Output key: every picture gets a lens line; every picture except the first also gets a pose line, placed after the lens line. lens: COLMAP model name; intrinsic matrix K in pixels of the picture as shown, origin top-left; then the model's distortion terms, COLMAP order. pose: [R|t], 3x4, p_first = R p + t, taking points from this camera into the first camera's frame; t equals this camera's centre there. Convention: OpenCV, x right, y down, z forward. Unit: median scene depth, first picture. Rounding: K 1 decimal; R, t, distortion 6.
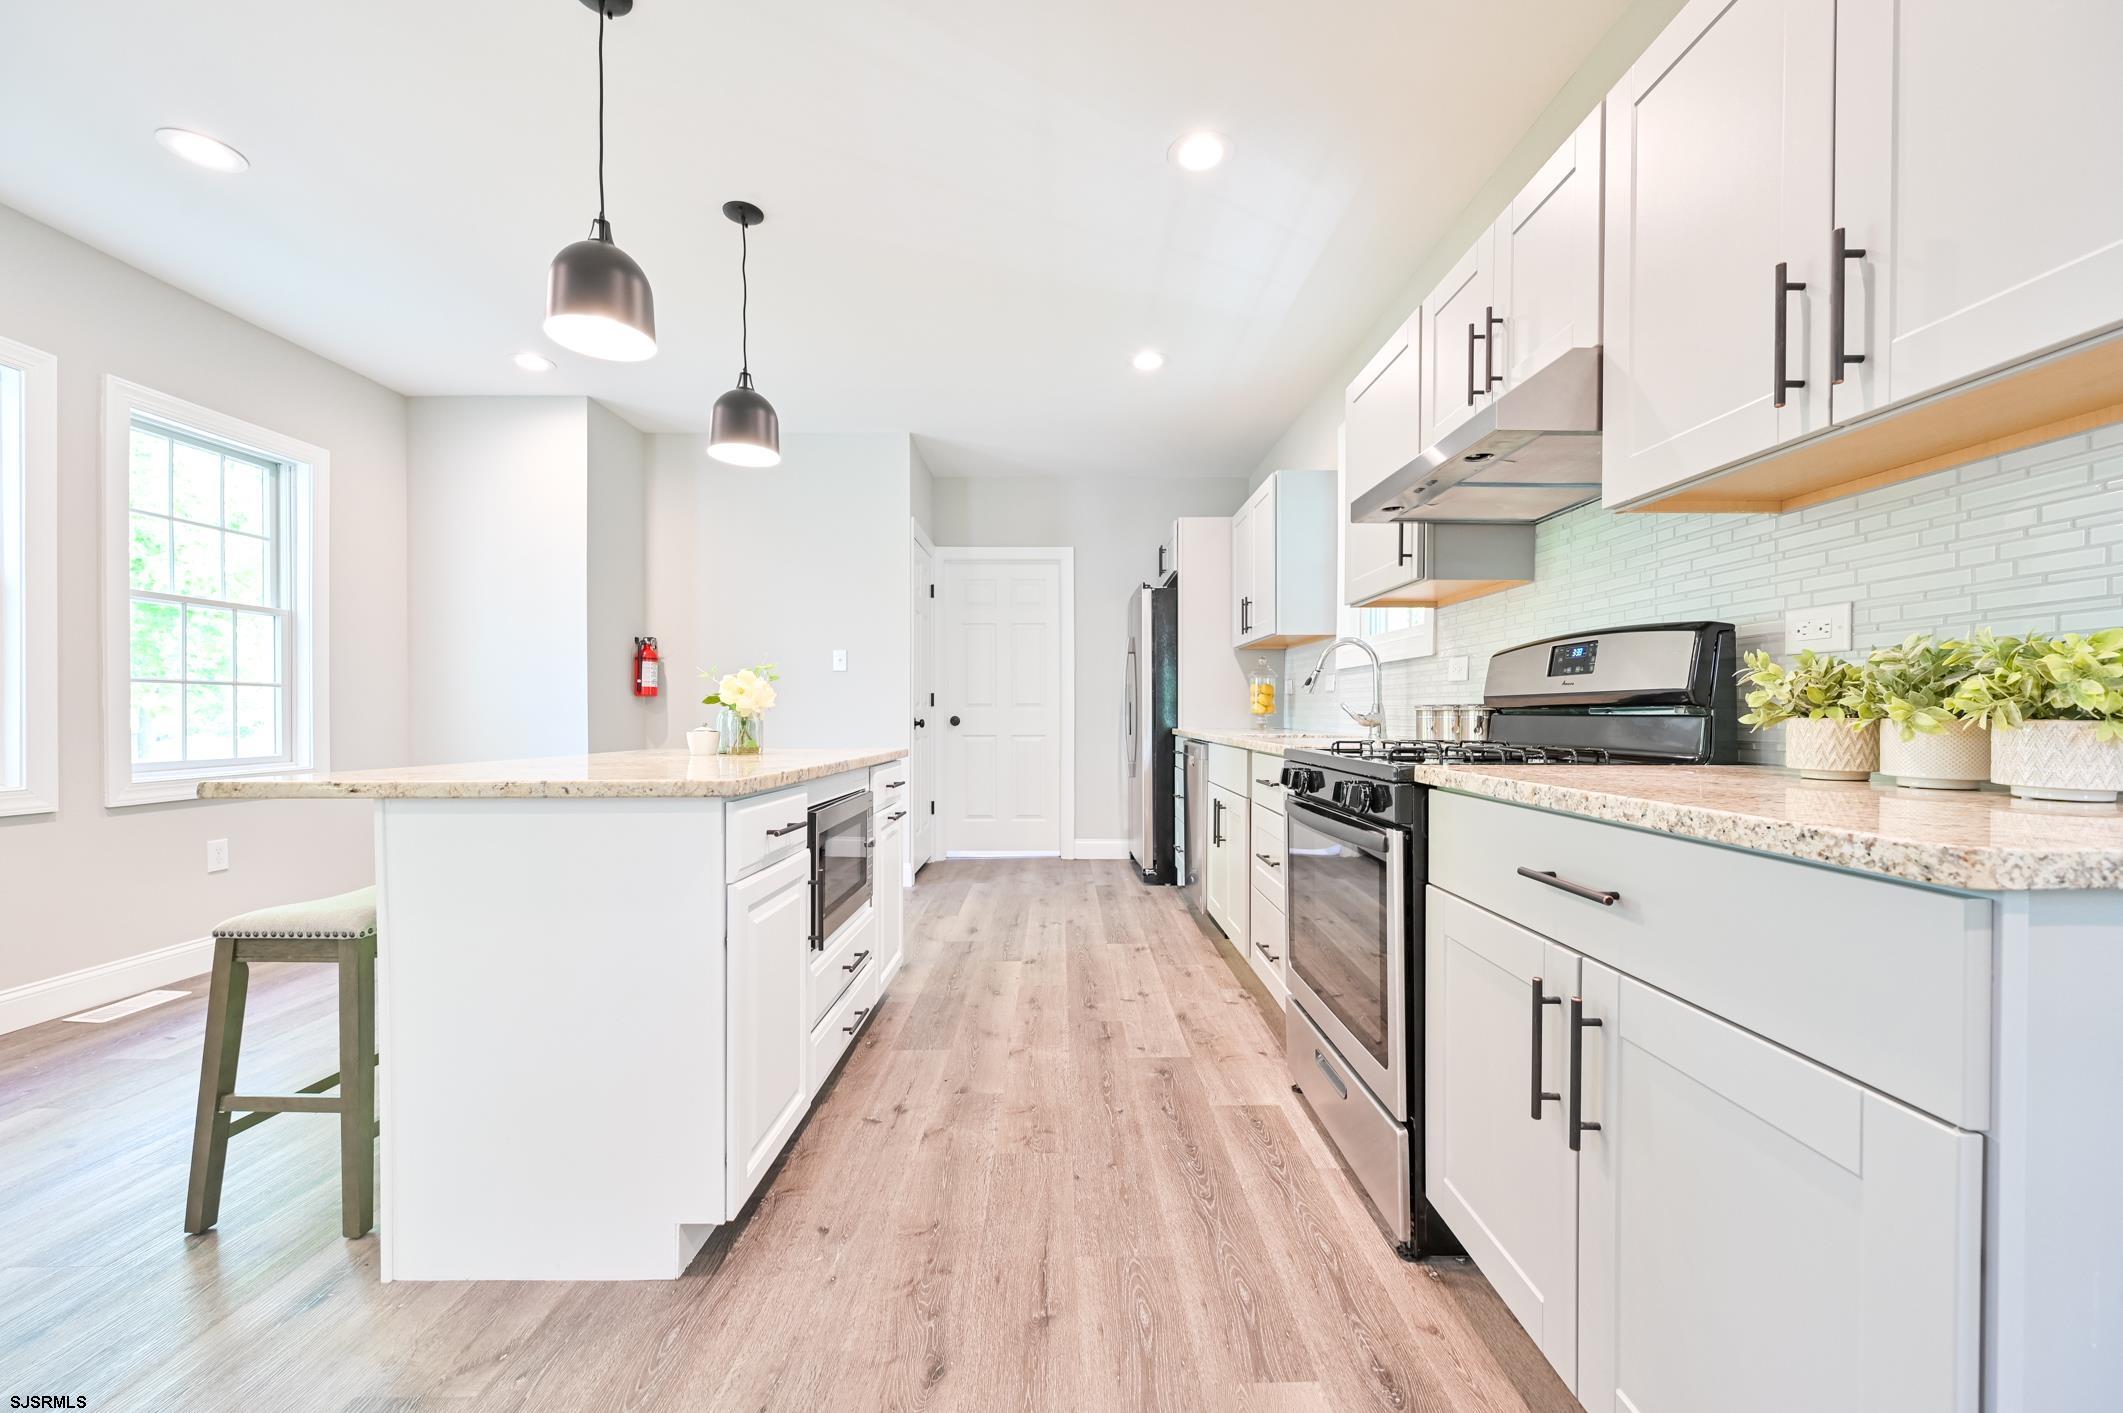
lens RADIAL K [[831.7, 0, 1052.3], [0, 831.7, 719.3], [0, 0, 1]] dist [0.000917, 0.000246]
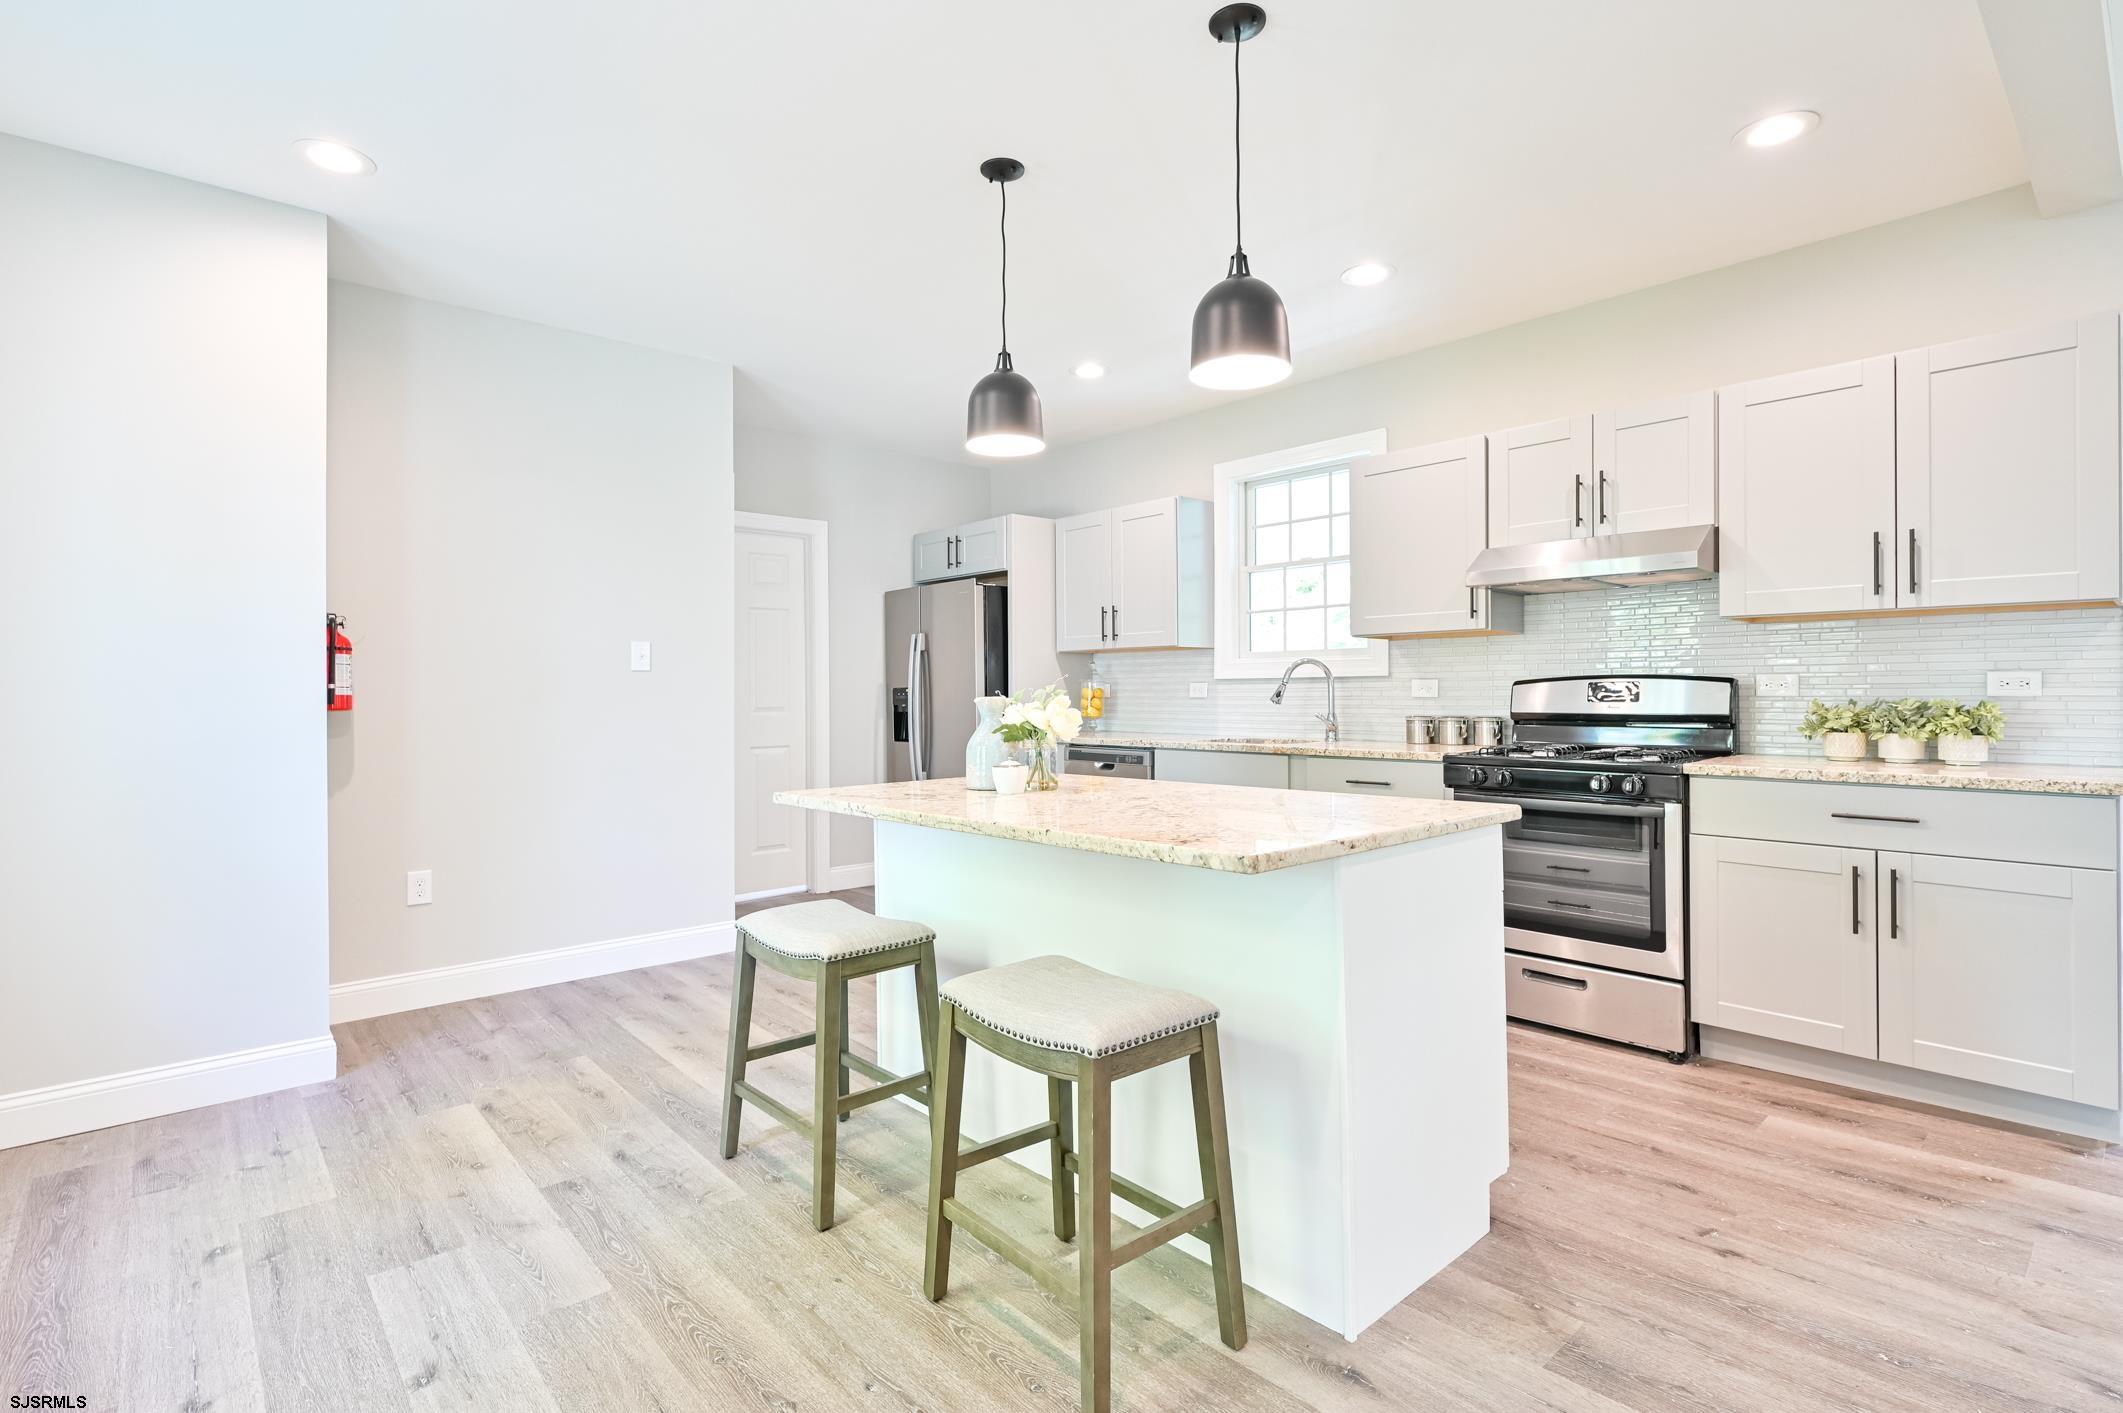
lens RADIAL K [[1006.9, 0, 1056.0], [0, 1006.9, 688.6], [0, 0, 1]] dist [0.003280, 0.000267]
pose [[0.746816, -0.003911, 0.665020, -1.204466], [0.013779, 0.999859, -0.009593, -0.060835], [-0.664888, 0.016328, 0.746764, 0.209774]]
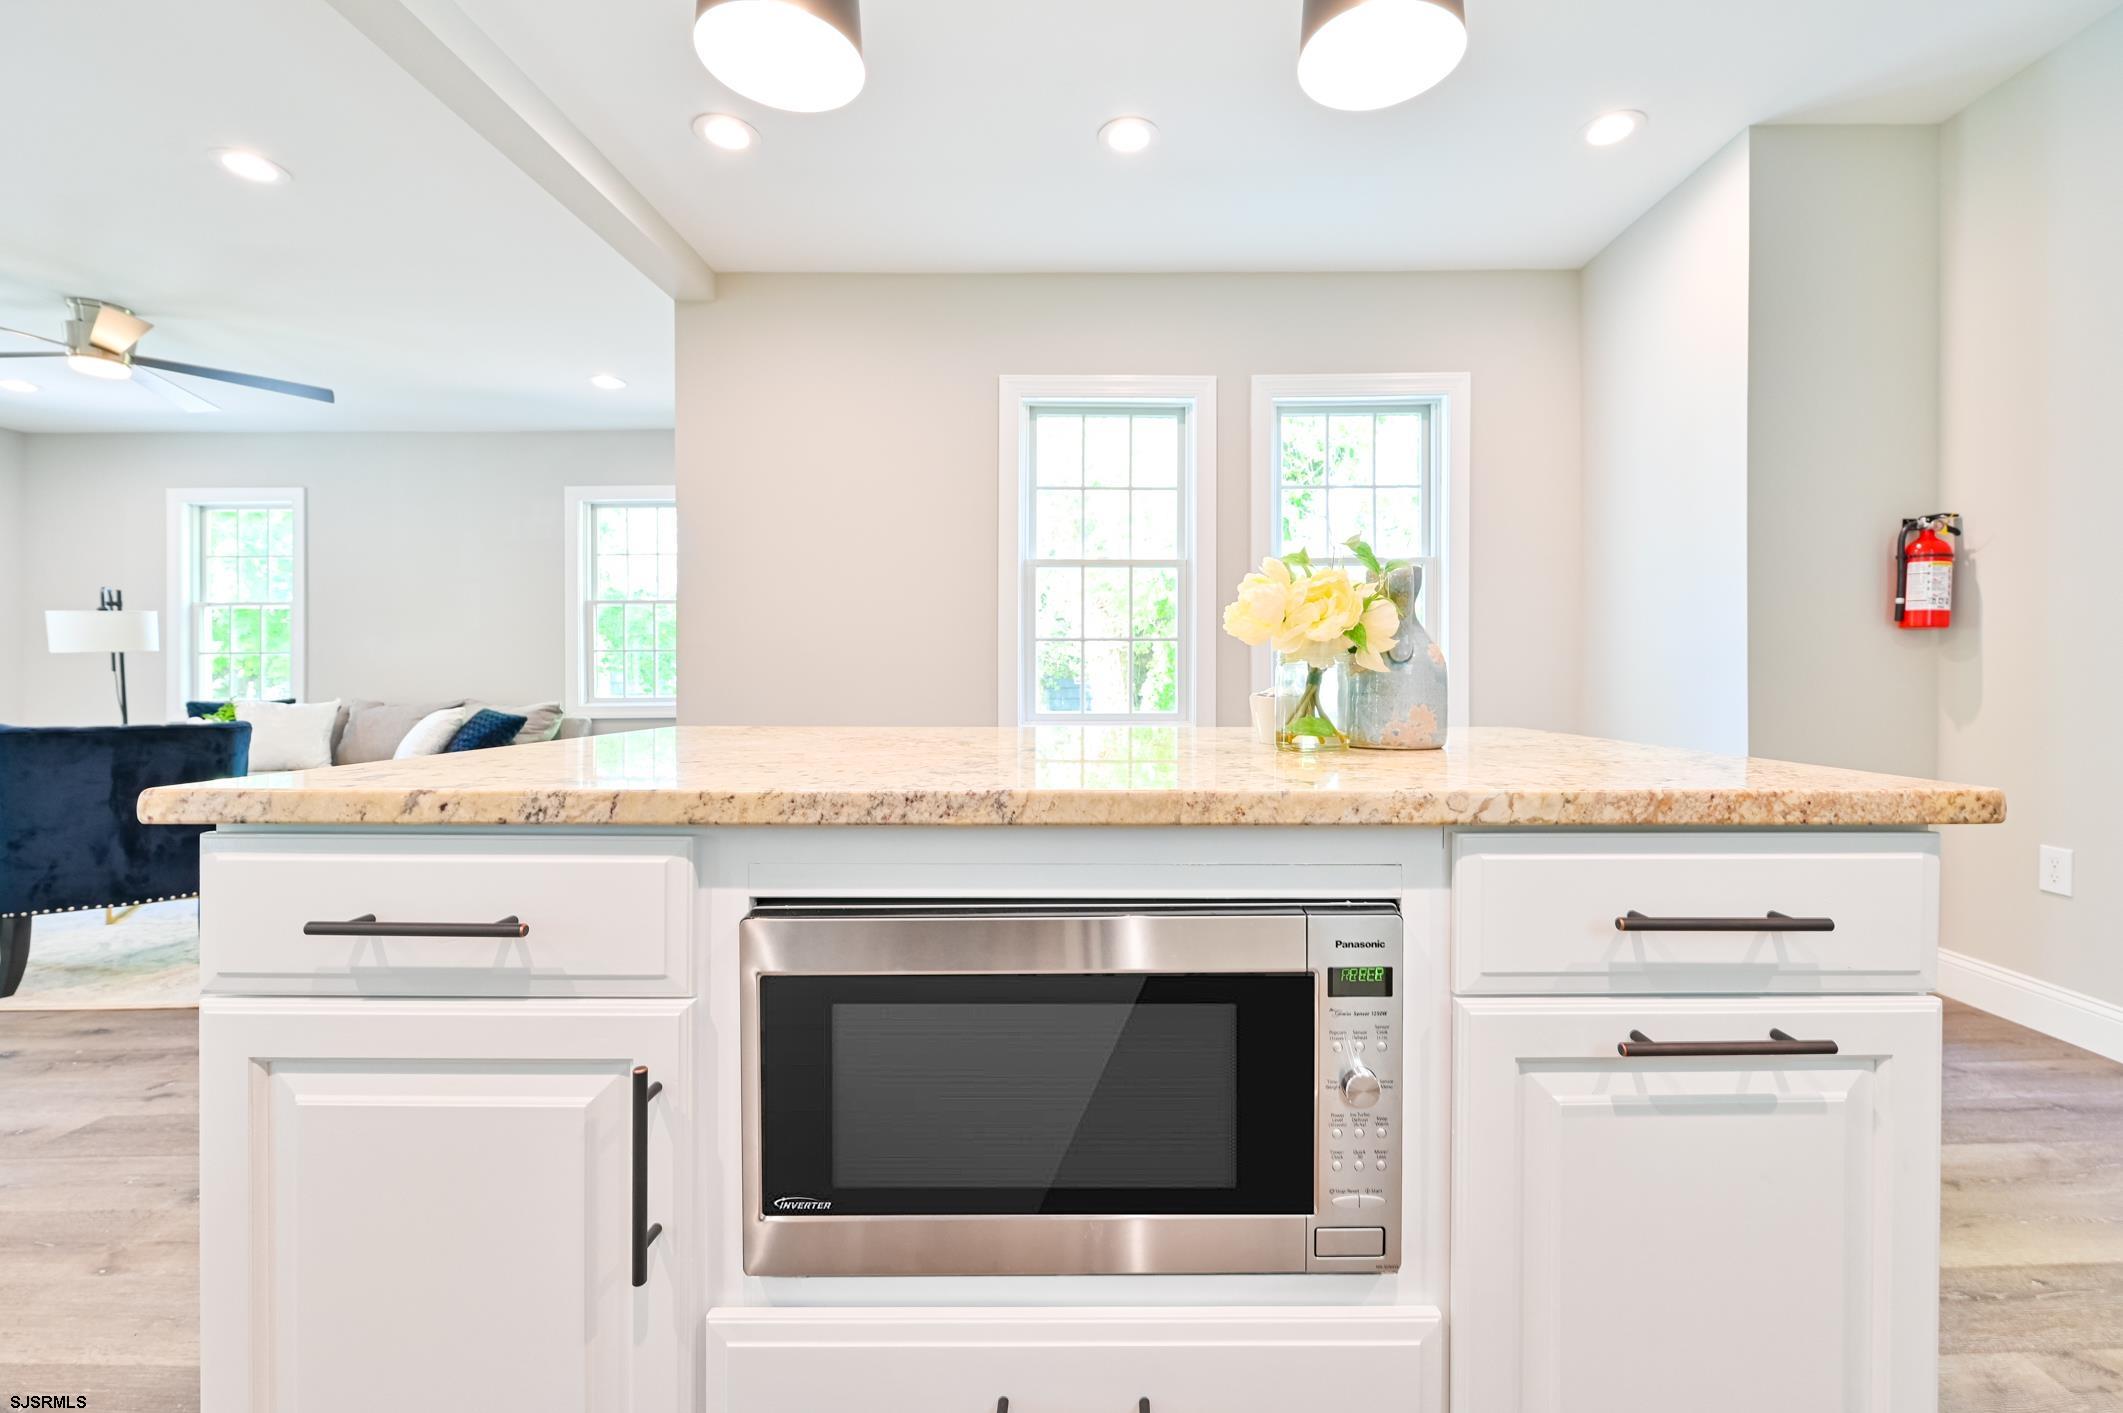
lens RADIAL K [[862.4, 0, 1129.5], [0, 862.4, 675.8], [0, 0, 1]] dist [0.002856, 0.000387]
pose [[0.022100, 0.000634, -0.999756, 0.082662], [-0.002600, 0.999996, 0.000576, 0.005595], [0.999752, 0.002586, 0.022101, 1.014079]]
